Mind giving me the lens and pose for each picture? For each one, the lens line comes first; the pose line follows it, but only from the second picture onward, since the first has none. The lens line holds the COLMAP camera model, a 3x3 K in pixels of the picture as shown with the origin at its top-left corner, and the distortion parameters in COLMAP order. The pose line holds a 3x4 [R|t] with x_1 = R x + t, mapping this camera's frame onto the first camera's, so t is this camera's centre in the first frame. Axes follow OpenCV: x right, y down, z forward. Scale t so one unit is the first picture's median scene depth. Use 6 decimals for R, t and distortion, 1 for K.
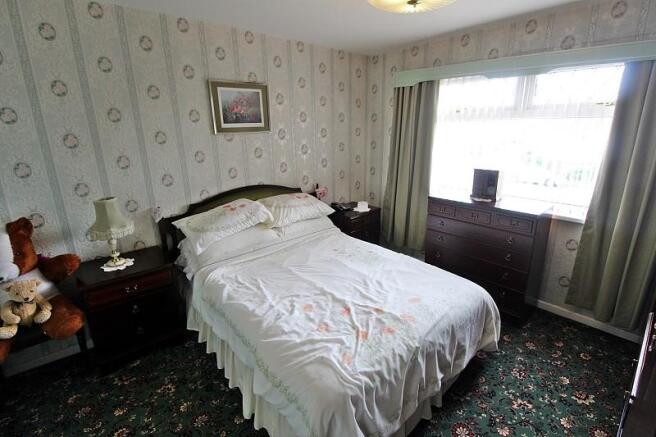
lens RADIAL K [[305.8, 0, 330.8], [0, 305.8, 211.4], [0, 0, 1]] dist [-0.017198, -0.000567]
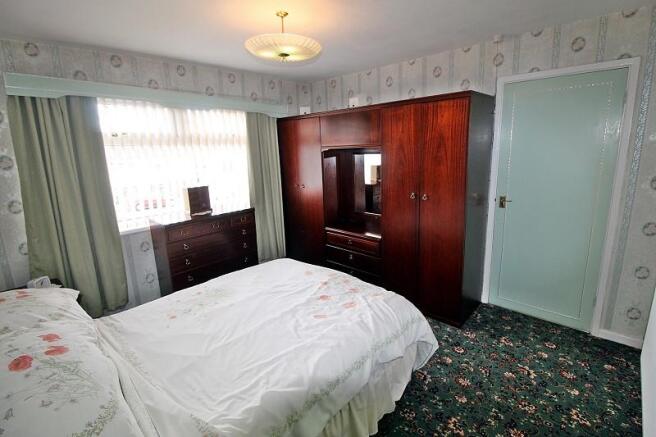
lens RADIAL K [[305.8, 0, 330.8], [0, 305.8, 211.4], [0, 0, 1]] dist [-0.017198, -0.000567]
pose [[-0.106375, -0.189390, 0.976123, -0.733466], [0.294902, 0.931514, 0.212872, -0.159995], [-0.949588, 0.310505, -0.043239, 0.652599]]
